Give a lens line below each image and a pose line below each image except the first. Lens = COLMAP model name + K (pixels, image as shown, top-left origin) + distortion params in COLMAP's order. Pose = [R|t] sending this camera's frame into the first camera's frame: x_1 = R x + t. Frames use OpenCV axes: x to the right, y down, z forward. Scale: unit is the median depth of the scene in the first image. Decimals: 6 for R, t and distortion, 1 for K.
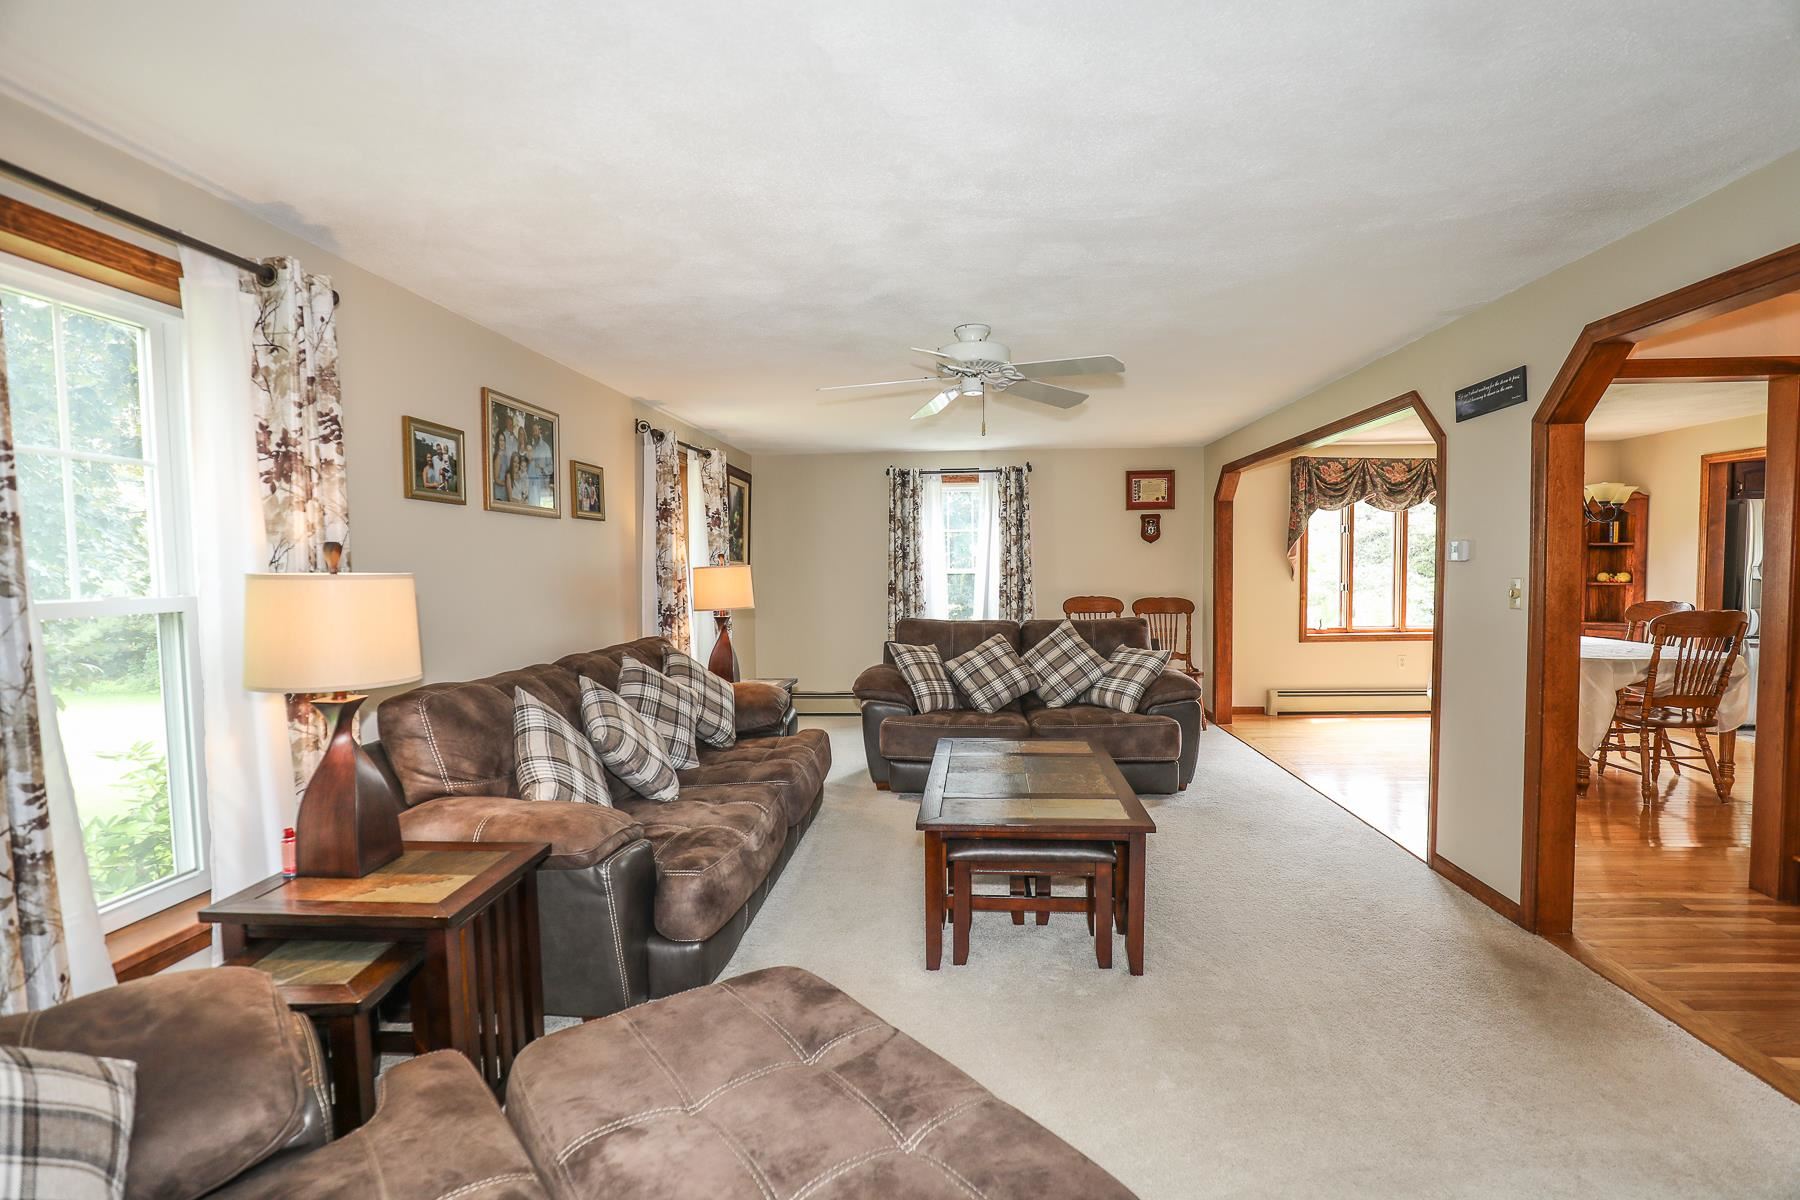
lens RADIAL K [[845.6, 0, 912.9], [0, 845.6, 613.4], [0, 0, 1]] dist [-0.026774, -0.000532]
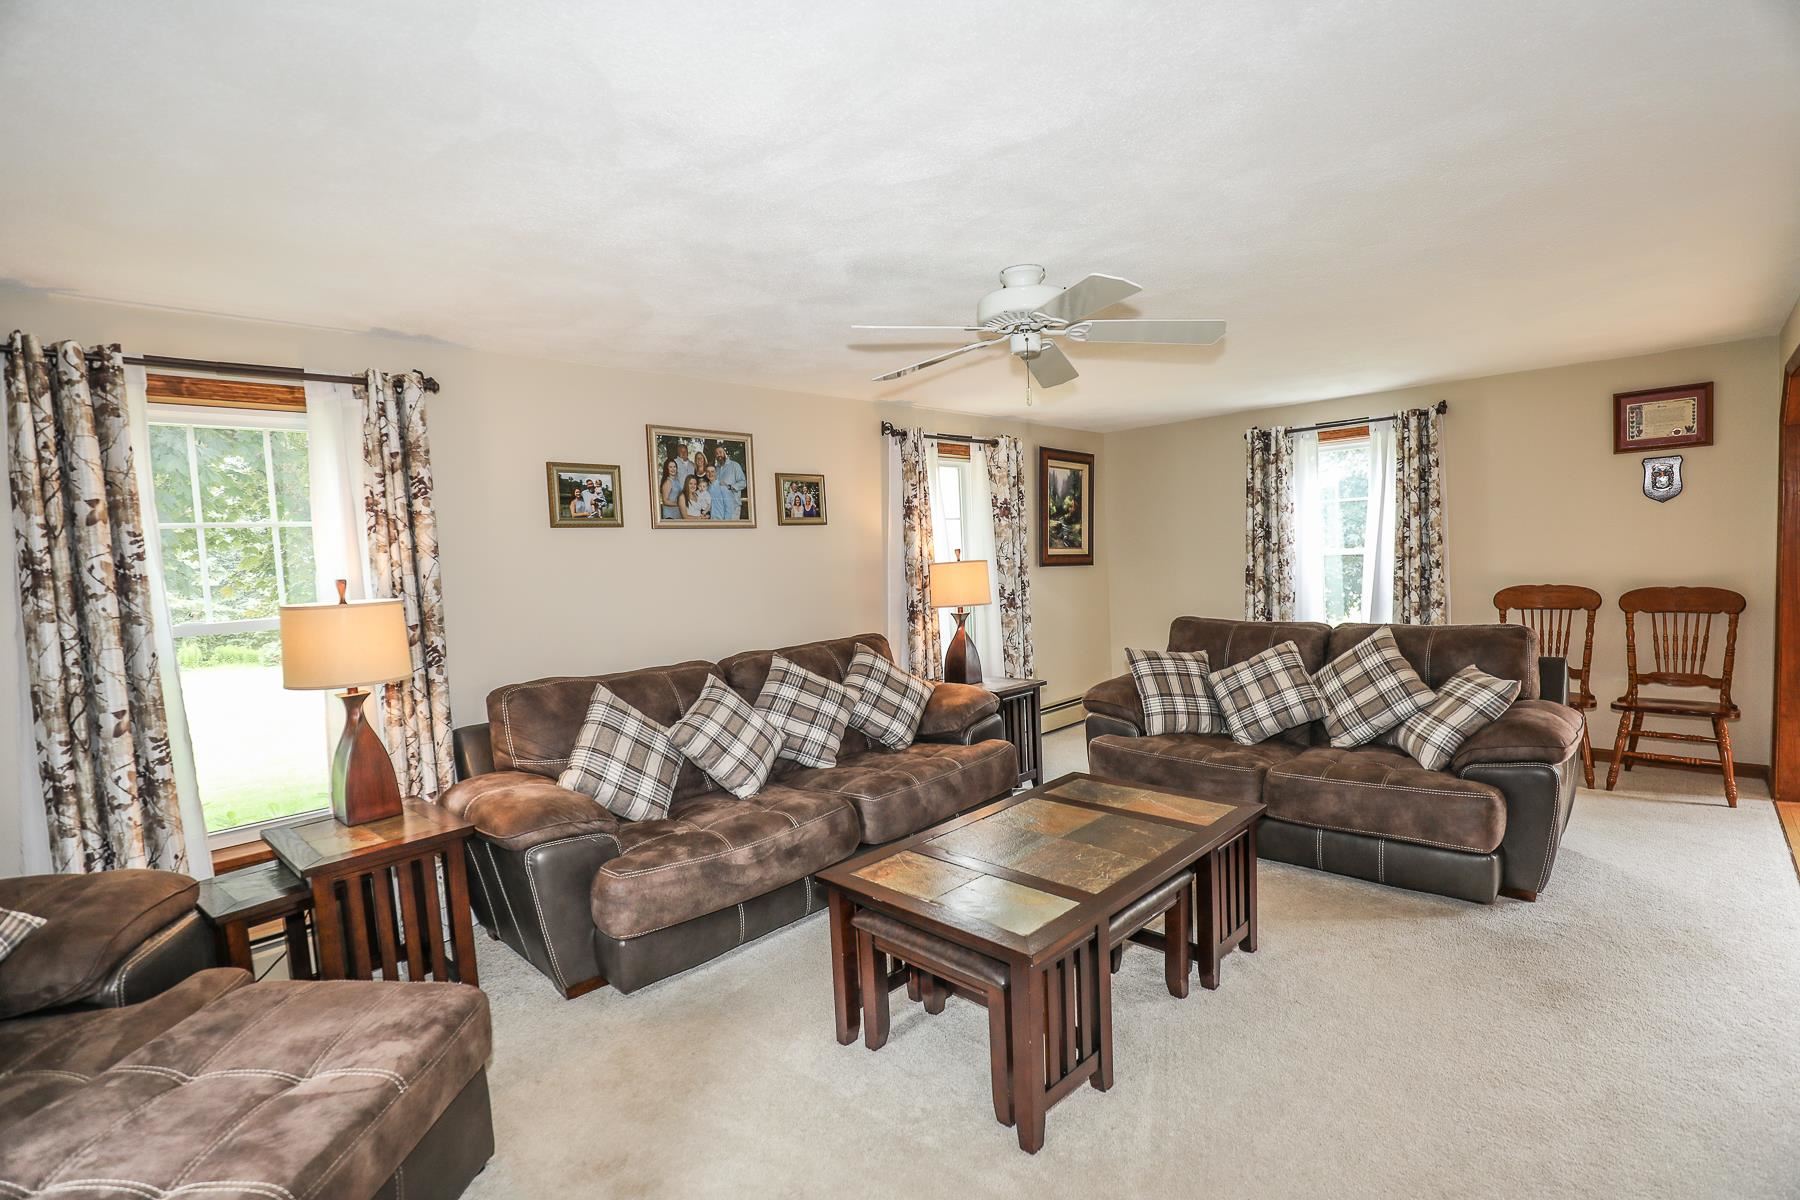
lens RADIAL K [[829.2, 0, 903.2], [0, 829.2, 611.5], [0, 0, 1]] dist [-0.036115, 0.005903]
pose [[0.763266, 0.020669, -0.645753, 0.350123], [0.000858, 0.999455, 0.033003, -0.030533], [0.646083, -0.025744, 0.762833, 0.230459]]
